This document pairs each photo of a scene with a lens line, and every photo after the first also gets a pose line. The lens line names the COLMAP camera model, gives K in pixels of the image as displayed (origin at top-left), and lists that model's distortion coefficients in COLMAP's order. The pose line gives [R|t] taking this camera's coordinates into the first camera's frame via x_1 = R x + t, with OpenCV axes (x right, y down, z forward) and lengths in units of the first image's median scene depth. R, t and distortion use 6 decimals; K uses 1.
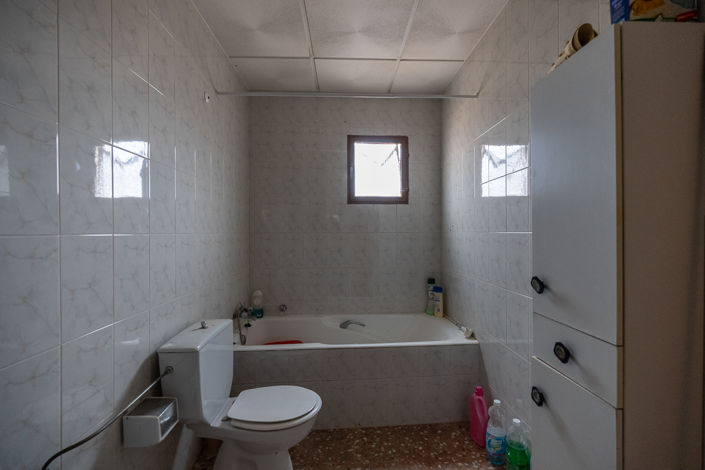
lens RADIAL K [[320.5, 0, 352.5], [0, 320.5, 235.0], [0, 0, 1]] dist [-0.004289, -0.000054]
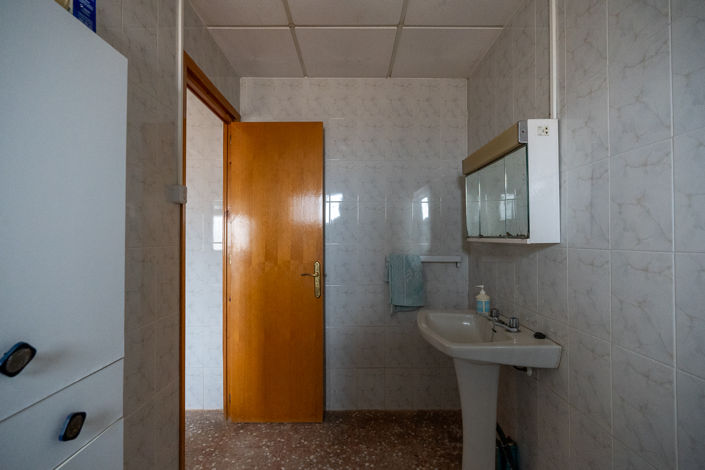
lens RADIAL K [[320.5, 0, 352.5], [0, 320.5, 235.0], [0, 0, 1]] dist [-0.004289, -0.000054]
pose [[-0.999721, 0.007434, 0.022417, 0.026026], [0.007318, 0.999959, -0.005249, -0.058095], [-0.022455, -0.005083, -0.999735, 2.143846]]
